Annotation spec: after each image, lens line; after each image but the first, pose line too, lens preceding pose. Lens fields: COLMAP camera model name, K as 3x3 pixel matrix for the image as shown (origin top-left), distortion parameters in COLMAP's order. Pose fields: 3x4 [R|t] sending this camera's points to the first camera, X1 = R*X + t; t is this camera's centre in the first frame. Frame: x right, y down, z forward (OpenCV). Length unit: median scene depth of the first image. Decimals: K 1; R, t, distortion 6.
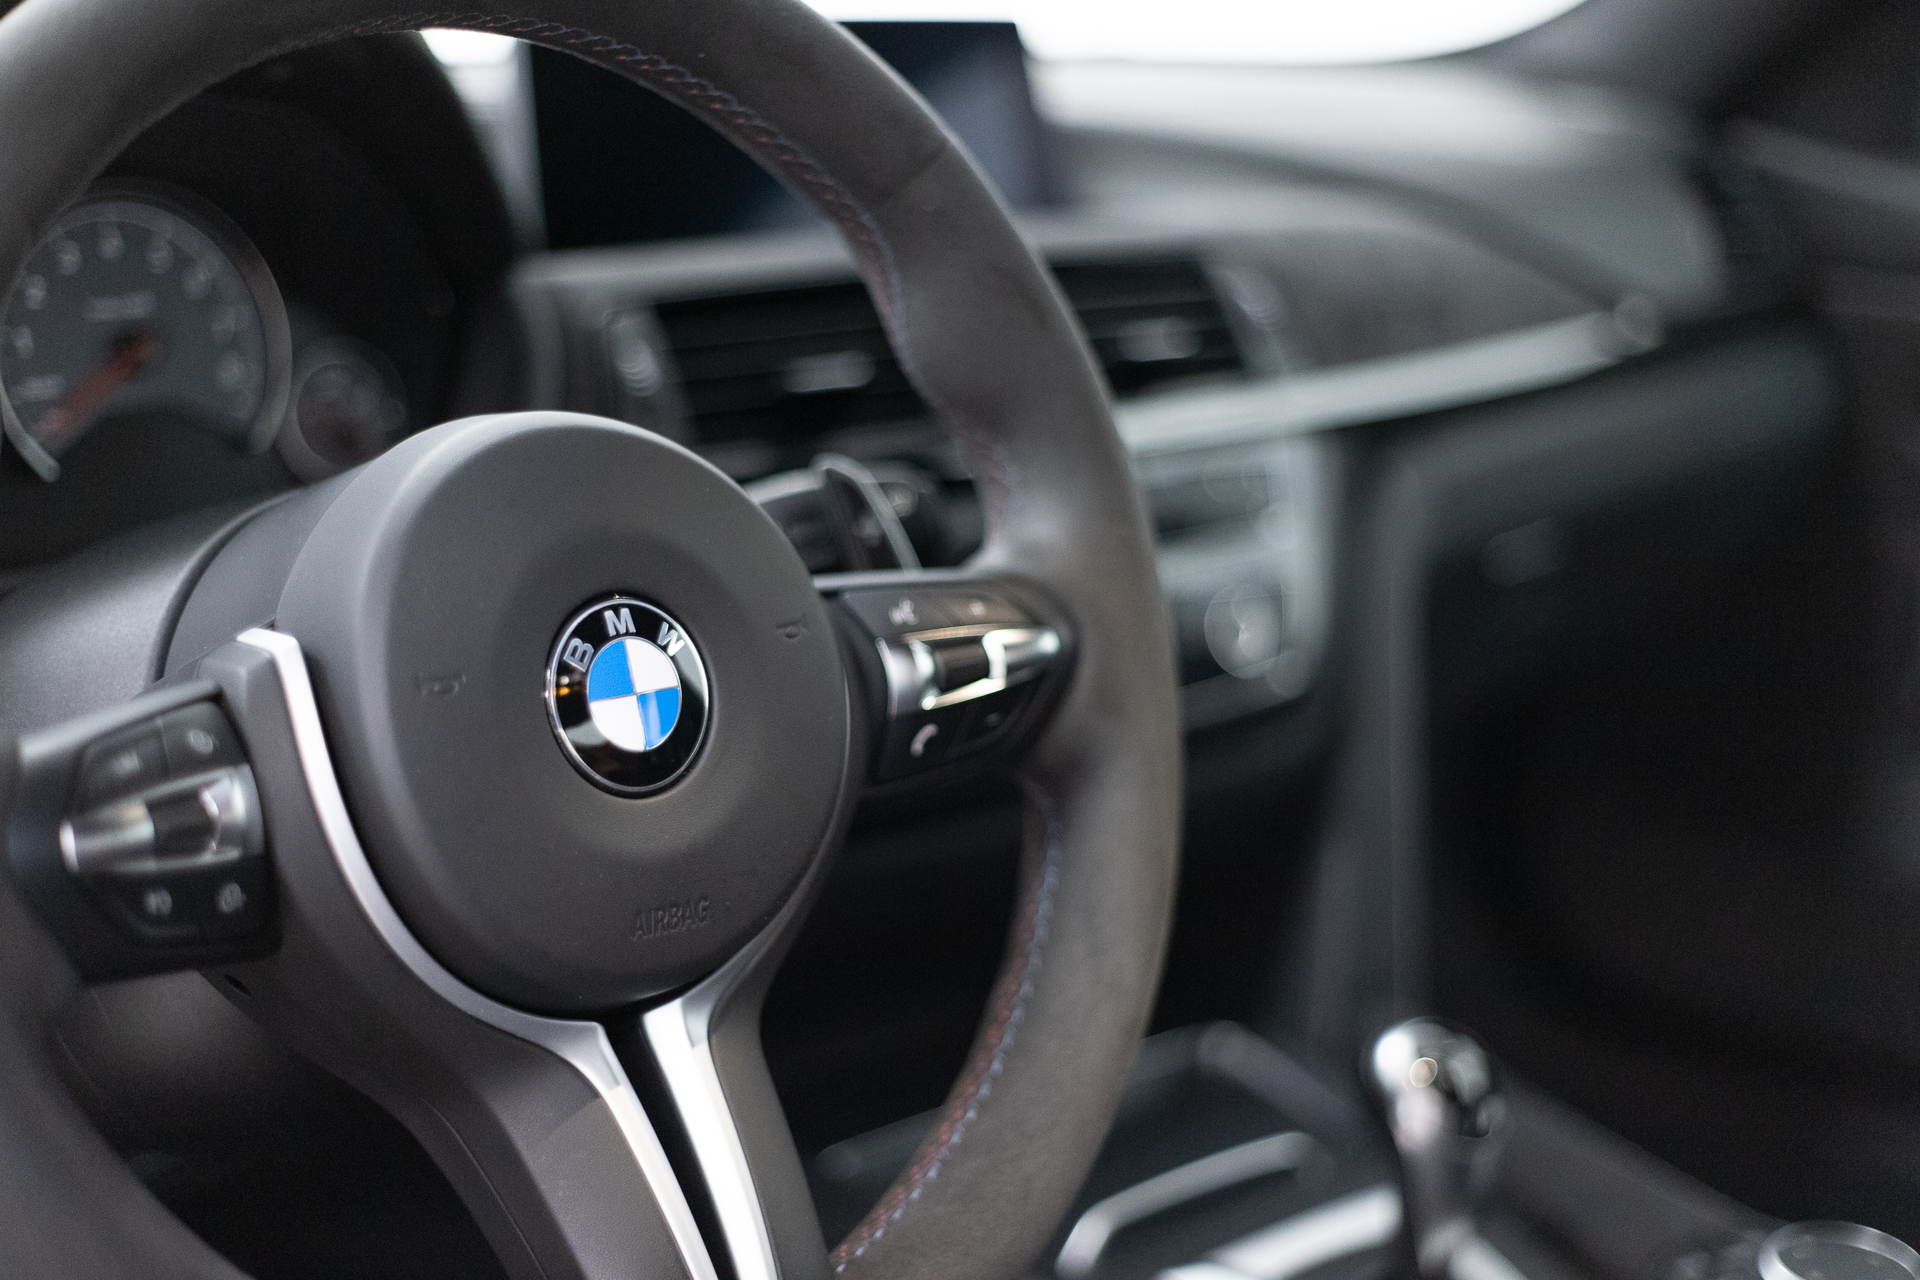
lens RADIAL K [[2773.3, 0, 960.0], [0, 2773.3, 640.0], [0, 0, 1]] dist [-0.062525, -0.039524]
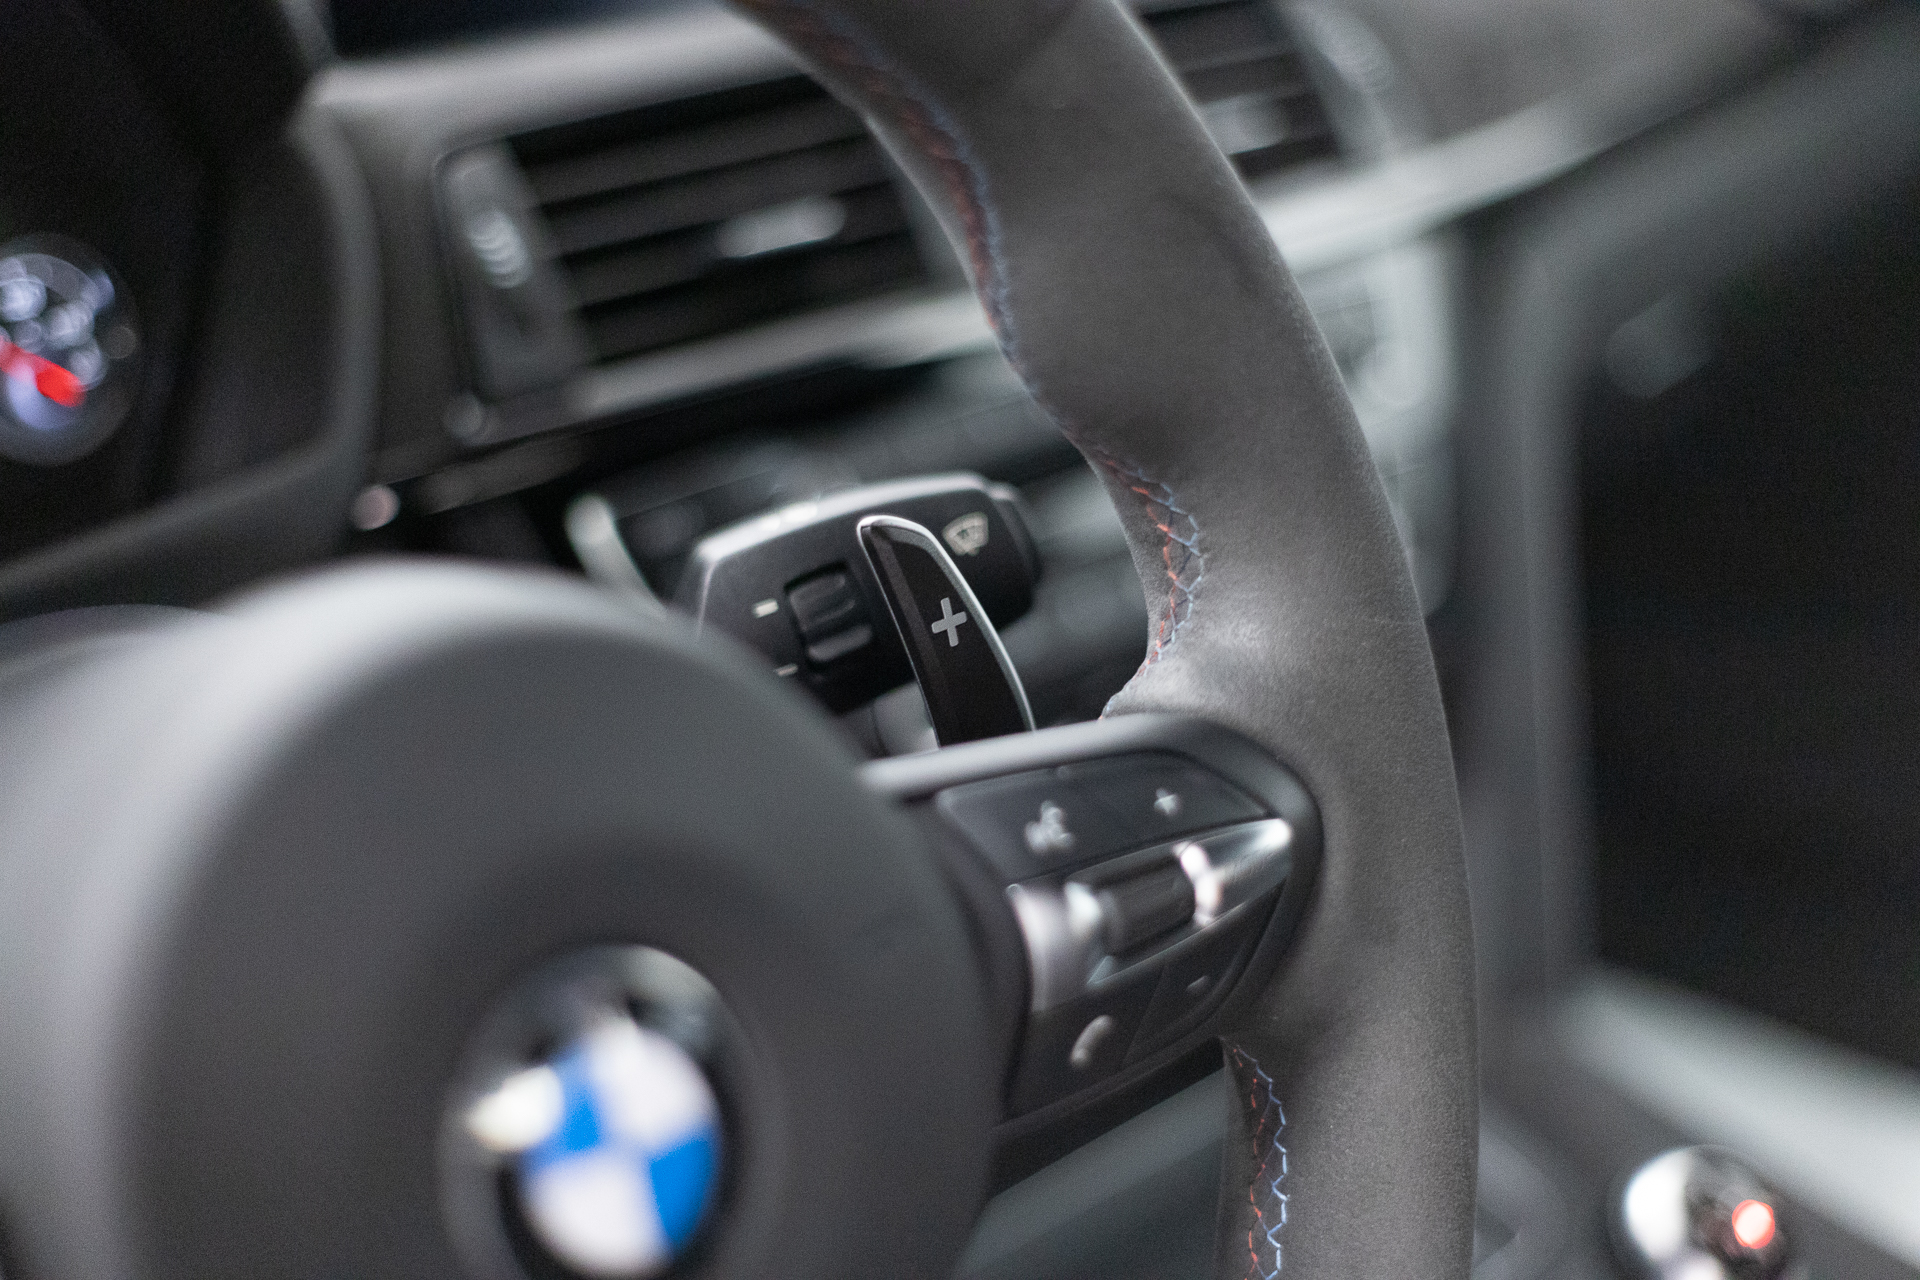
lens RADIAL K [[2983.9, 0, 960.0], [0, 2983.9, 640.0], [0, 0, 1]] dist [-0.096112, -0.021627]
pose [[0.997065, -0.046631, 0.060726, -0.071992], [0.037981, 0.989909, 0.136520, -0.129399], [-0.066479, -0.133813, 0.988774, 0.384877]]
